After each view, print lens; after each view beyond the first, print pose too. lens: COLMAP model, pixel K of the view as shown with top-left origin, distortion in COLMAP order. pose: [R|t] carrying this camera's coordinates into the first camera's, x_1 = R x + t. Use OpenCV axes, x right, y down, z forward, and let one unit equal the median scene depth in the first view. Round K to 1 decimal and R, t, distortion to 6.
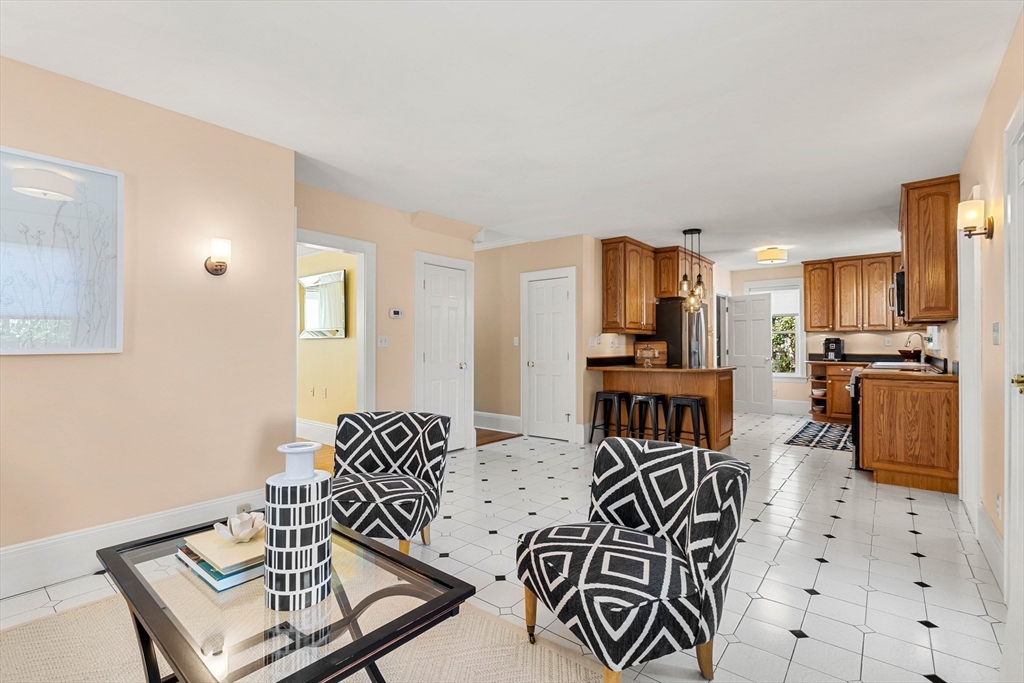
lens RADIAL K [[464.2, 0, 509.8], [0, 464.2, 343.5], [0, 0, 1]] dist [-0.004228, 0.000273]
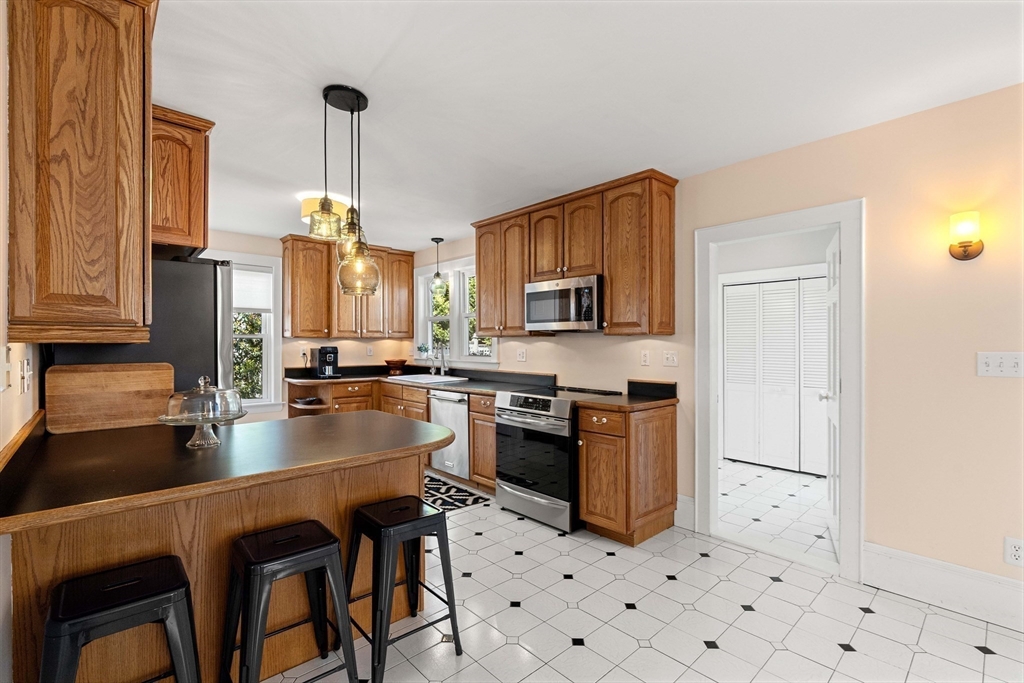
lens RADIAL K [[464.2, 0, 511.8], [0, 464.2, 340.9], [0, 0, 1]] dist [-0.004228, 0.000273]
pose [[0.141720, 0.005733, 0.989890, 0.005641], [-0.004801, 0.999975, -0.005104, -0.018523], [-0.989895, -0.004029, 0.141744, 0.613830]]
